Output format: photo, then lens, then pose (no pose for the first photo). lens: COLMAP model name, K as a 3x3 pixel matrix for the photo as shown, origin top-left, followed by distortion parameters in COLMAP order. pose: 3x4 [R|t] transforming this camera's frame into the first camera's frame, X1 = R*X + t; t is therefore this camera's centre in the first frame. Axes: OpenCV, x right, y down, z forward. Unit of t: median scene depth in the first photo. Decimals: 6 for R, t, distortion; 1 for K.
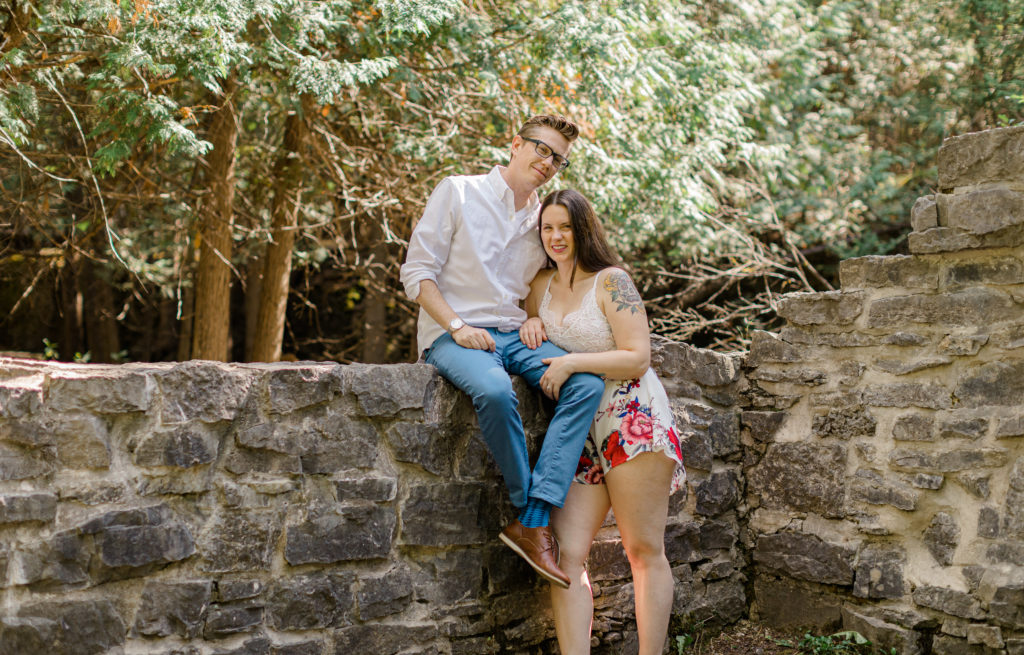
lens RADIAL K [[1582.7, 0, 510.7], [0, 1582.7, 338.0], [0, 0, 1]] dist [0.017427, 0.032104]
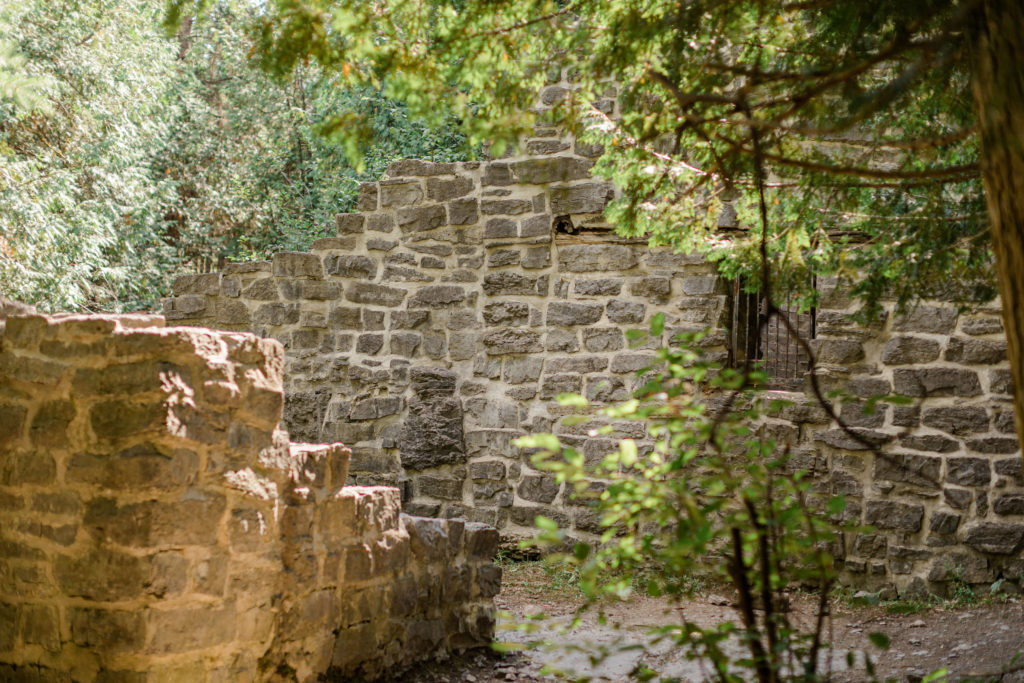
lens RADIAL K [[1469.4, 0, 508.6], [0, 1469.4, 336.8], [0, 0, 1]] dist [0.021963, 0.002210]
pose [[0.916346, 0.052252, 0.396964, -0.100631], [-0.024742, 0.996943, -0.074114, 0.077749], [-0.399623, 0.058092, 0.914837, -0.796273]]
